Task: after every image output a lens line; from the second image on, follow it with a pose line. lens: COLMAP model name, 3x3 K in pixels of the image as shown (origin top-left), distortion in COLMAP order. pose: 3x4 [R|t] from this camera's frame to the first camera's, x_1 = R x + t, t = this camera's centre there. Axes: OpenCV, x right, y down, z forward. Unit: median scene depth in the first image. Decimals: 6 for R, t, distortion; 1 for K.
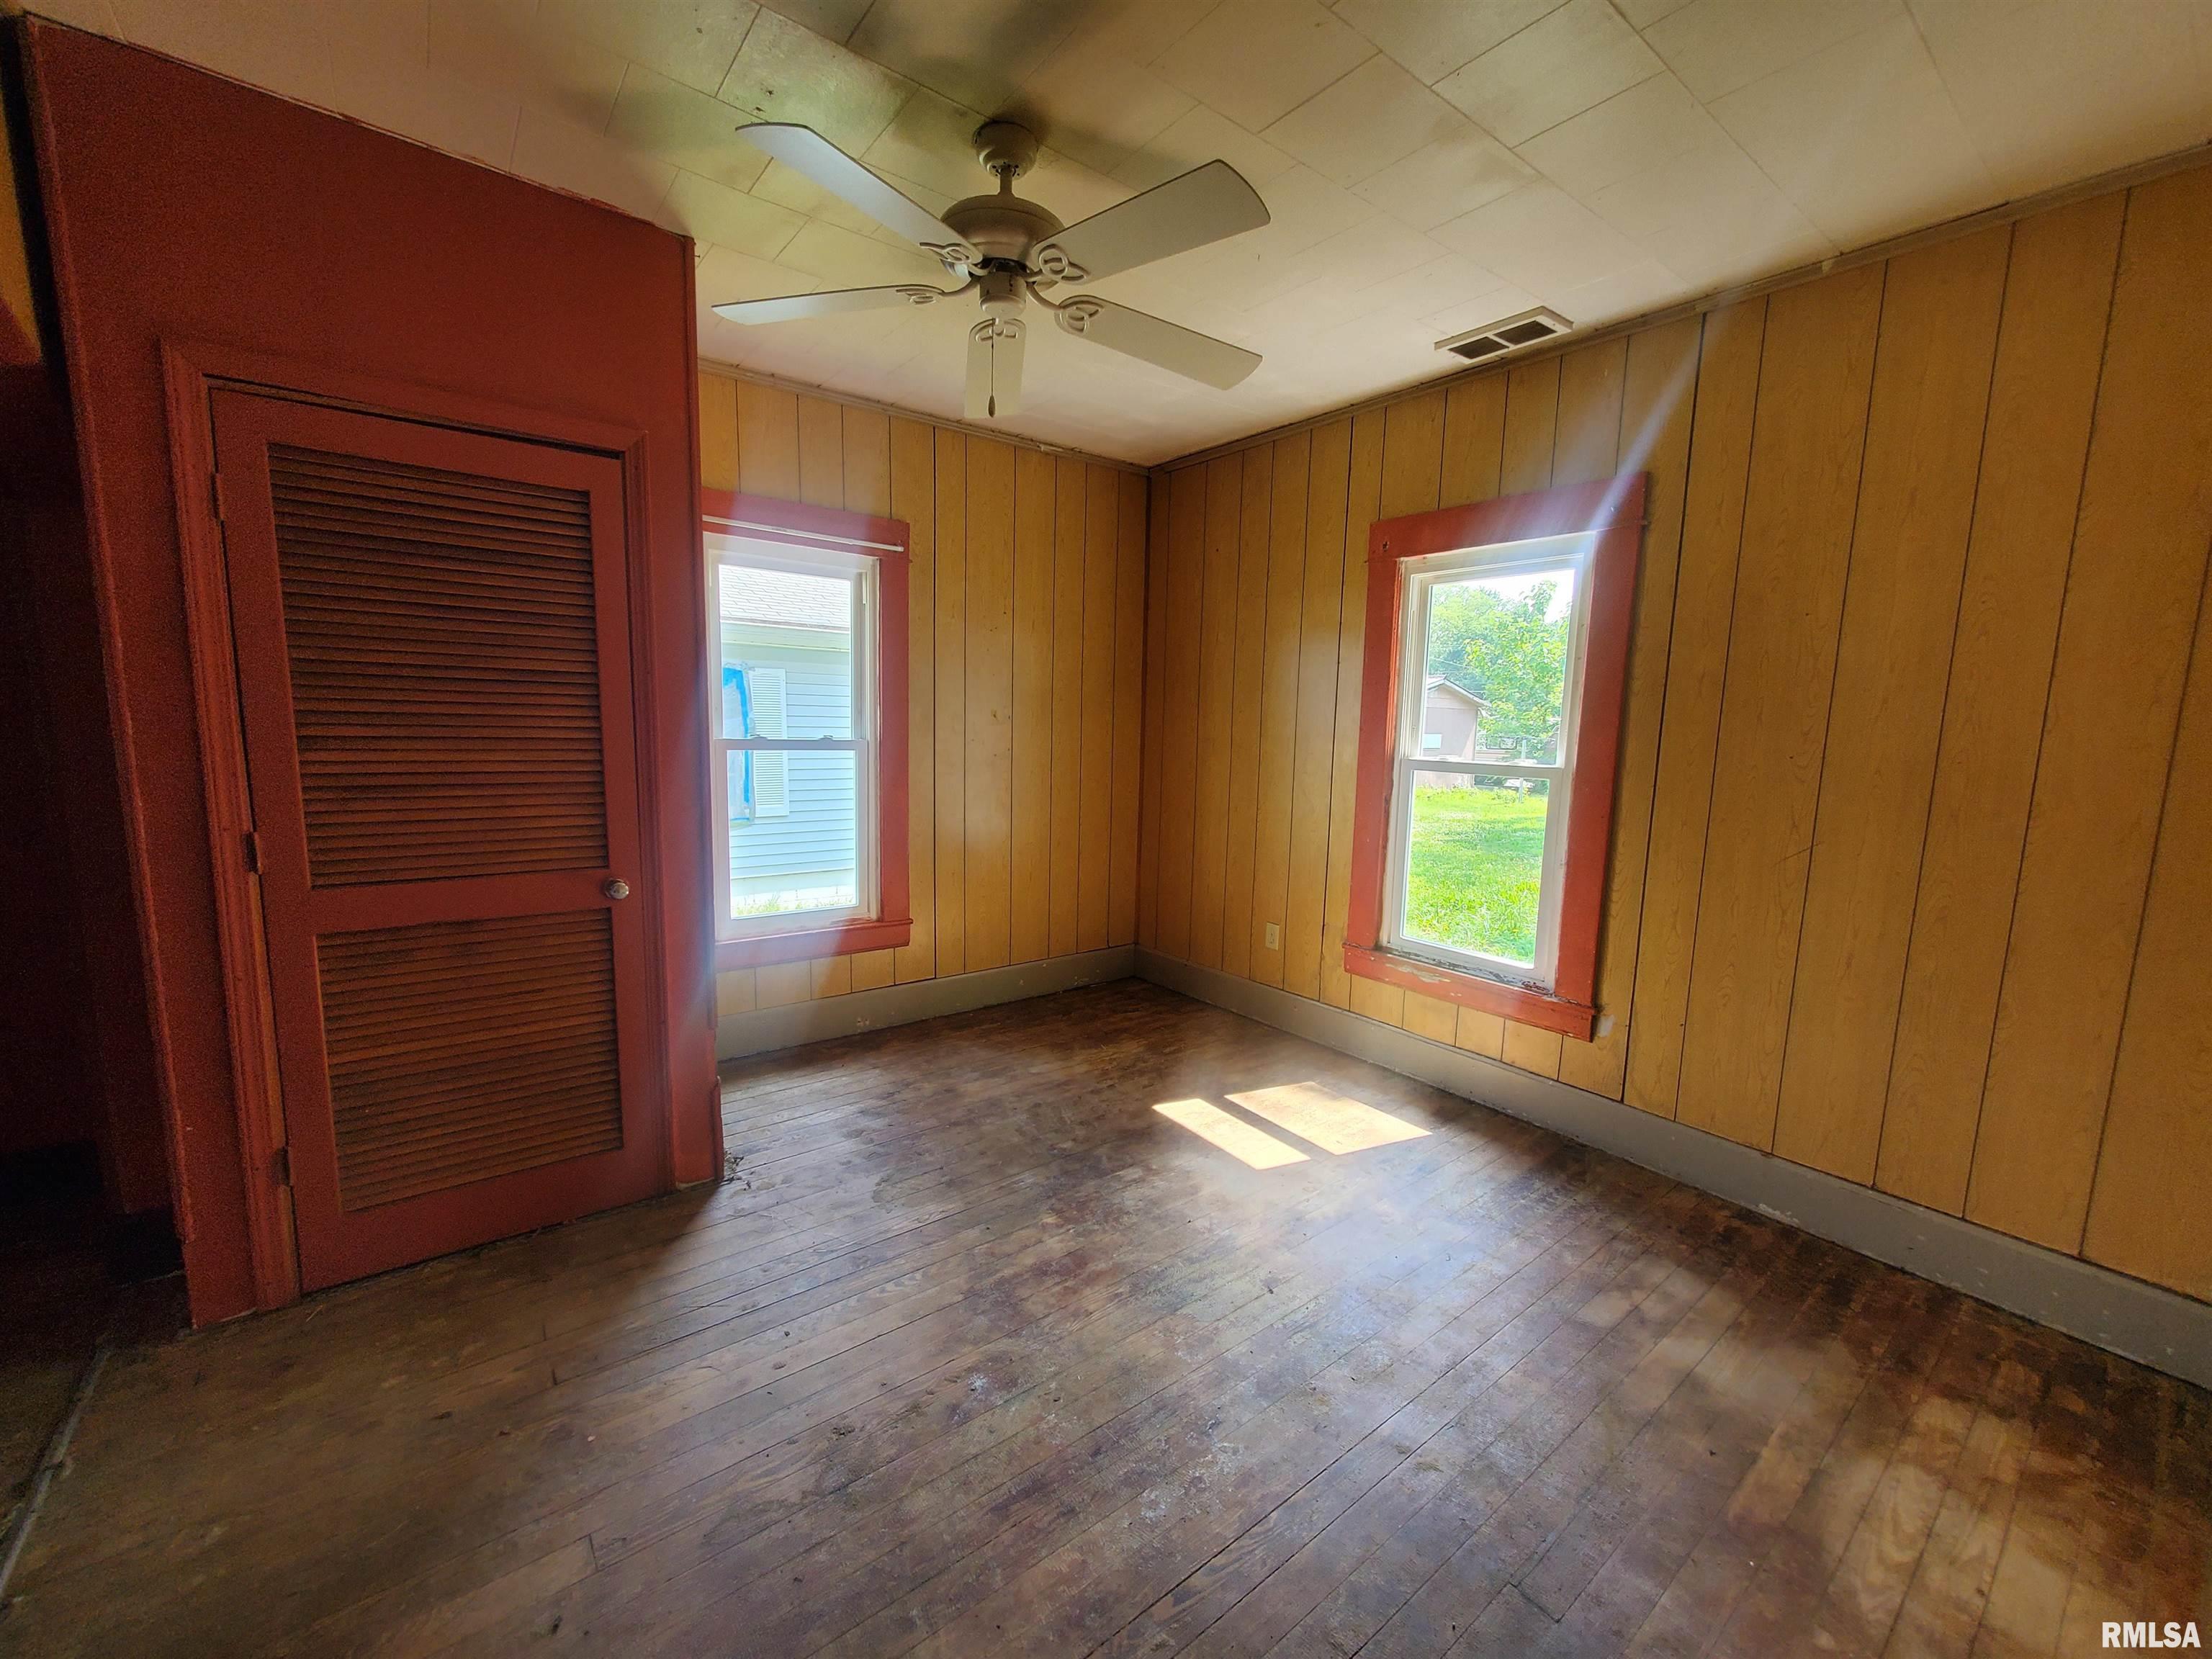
lens RADIAL K [[883.1, 0, 1095.7], [0, 883.1, 824.2], [0, 0, 1]] dist [0.003924, 0.000509]
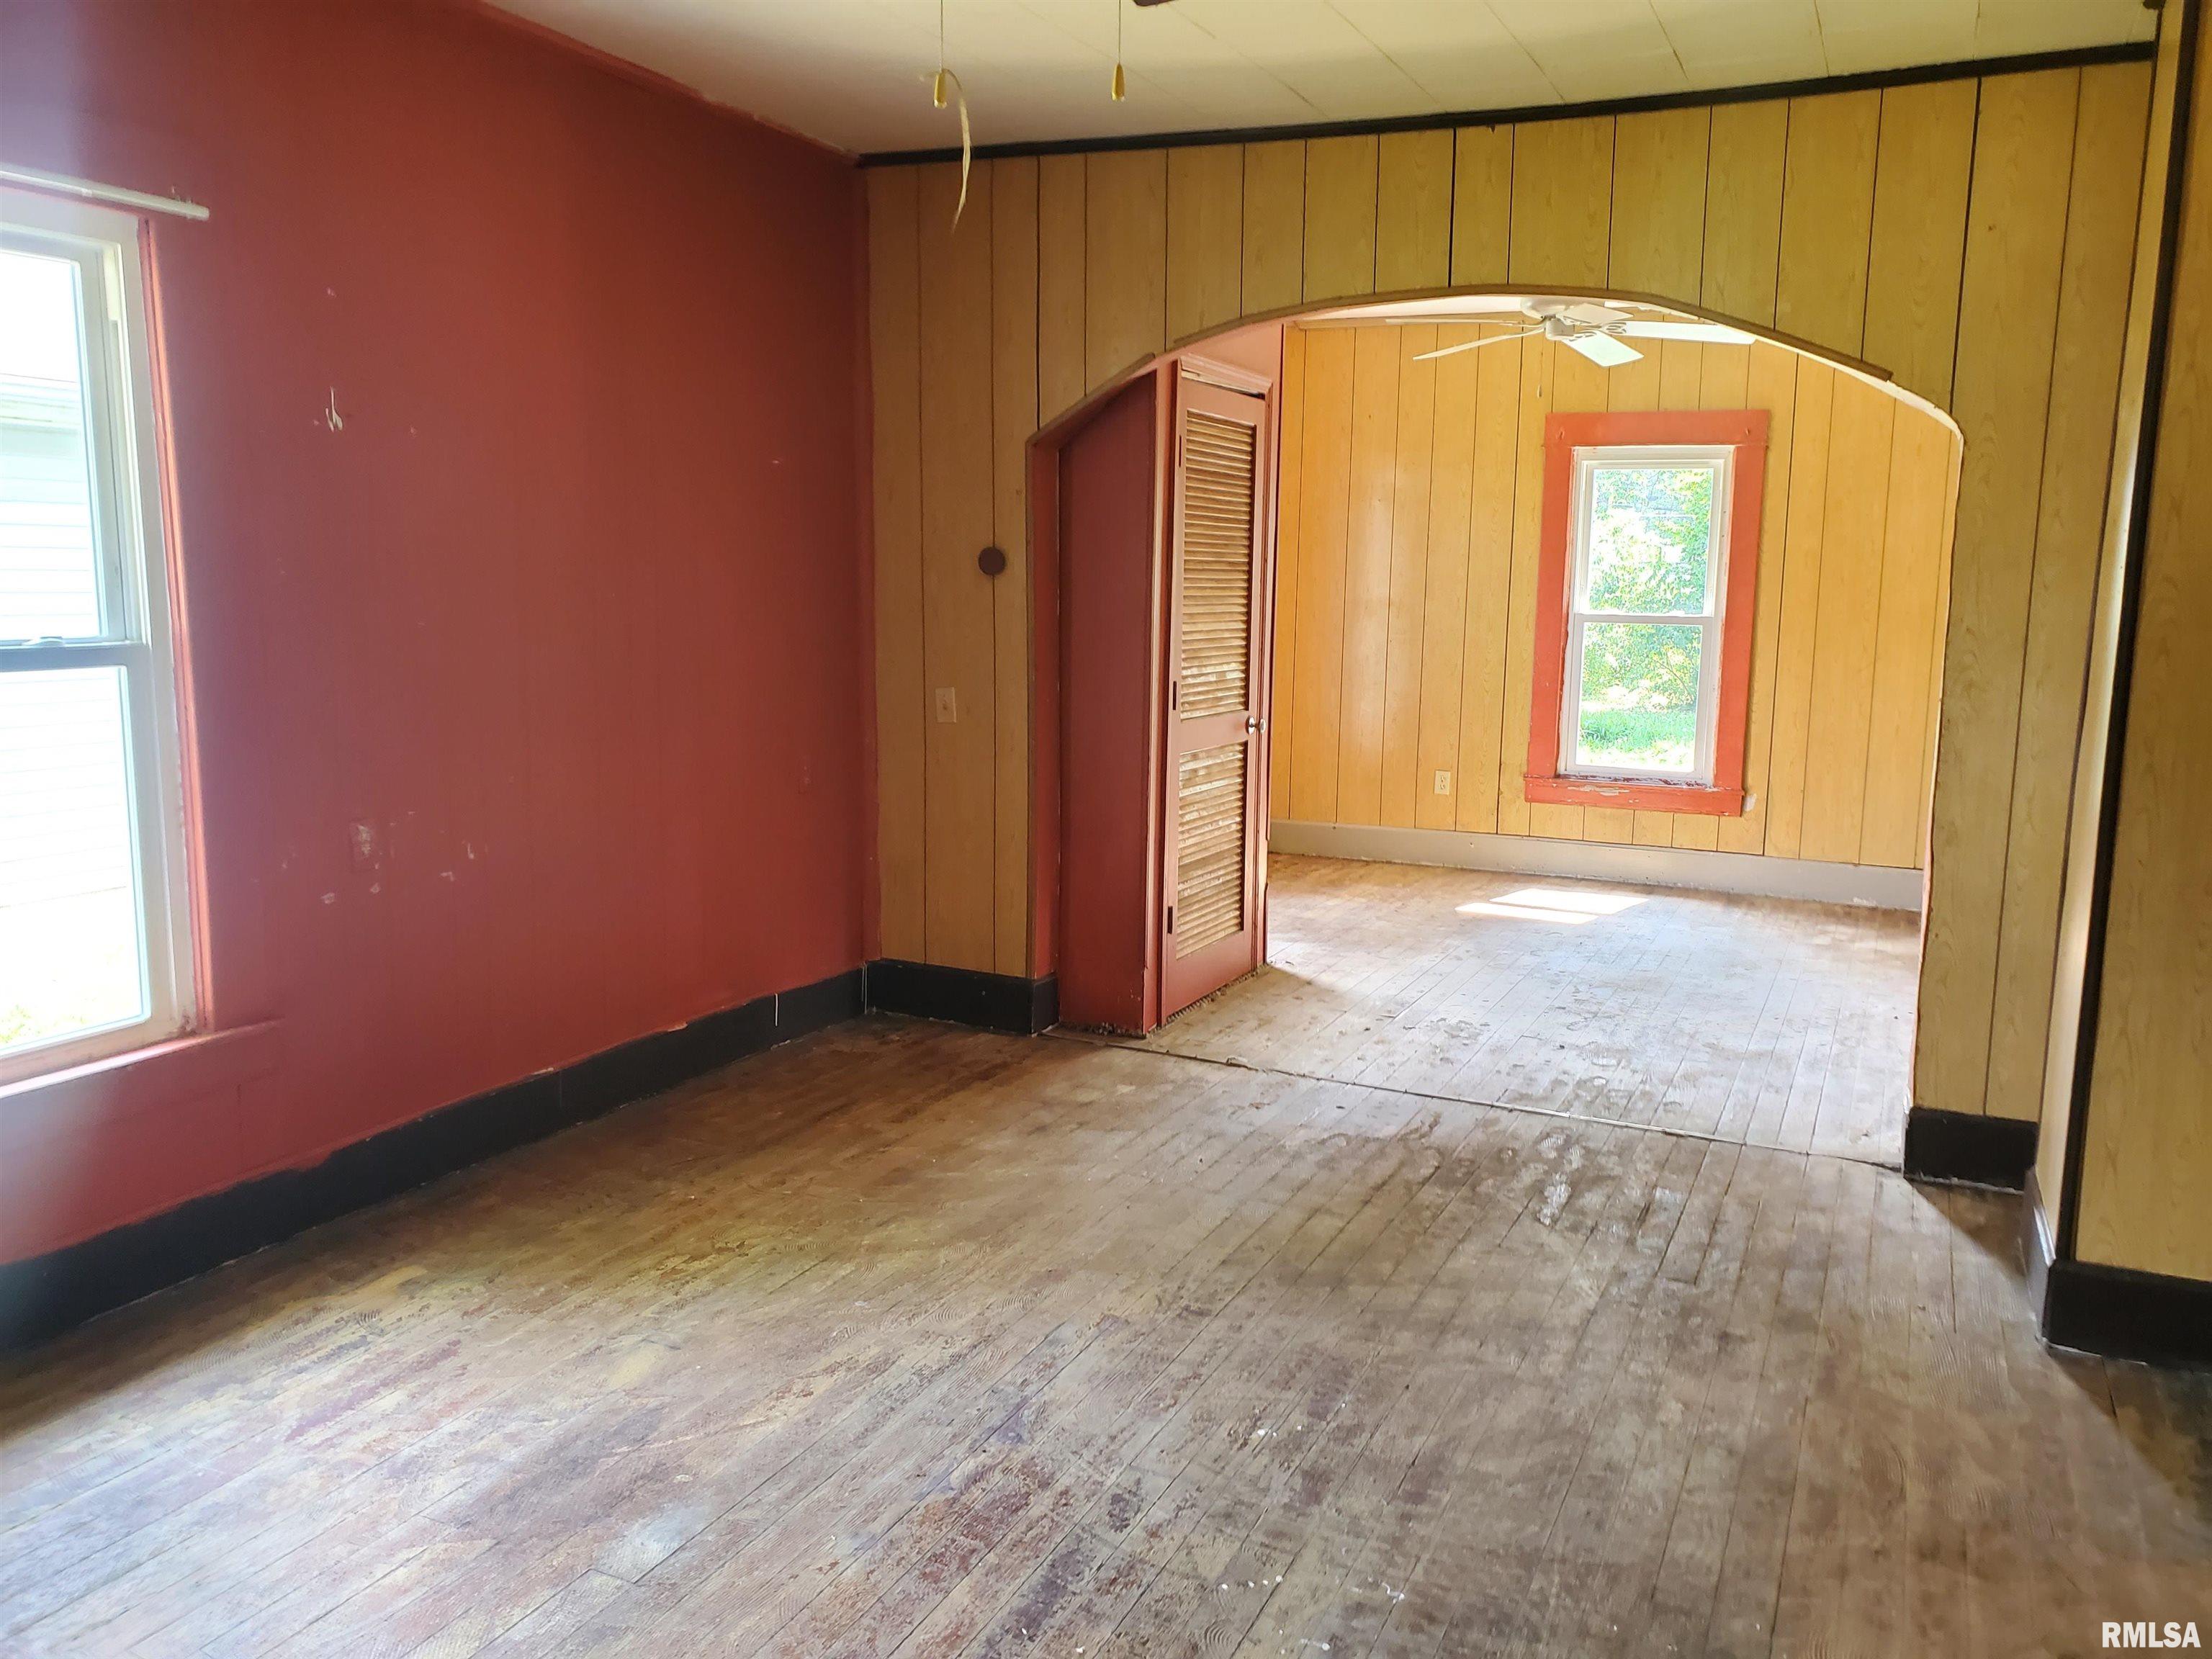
lens RADIAL K [[1737.7, 0, 1108.8], [0, 1737.7, 834.2], [0, 0, 1]] dist [0.063121, -0.055085]
pose [[0.885304, -0.079953, 0.458087, -1.373257], [0.060894, 0.996558, 0.056251, 0.052769], [-0.461008, -0.021905, 0.887126, -0.850903]]
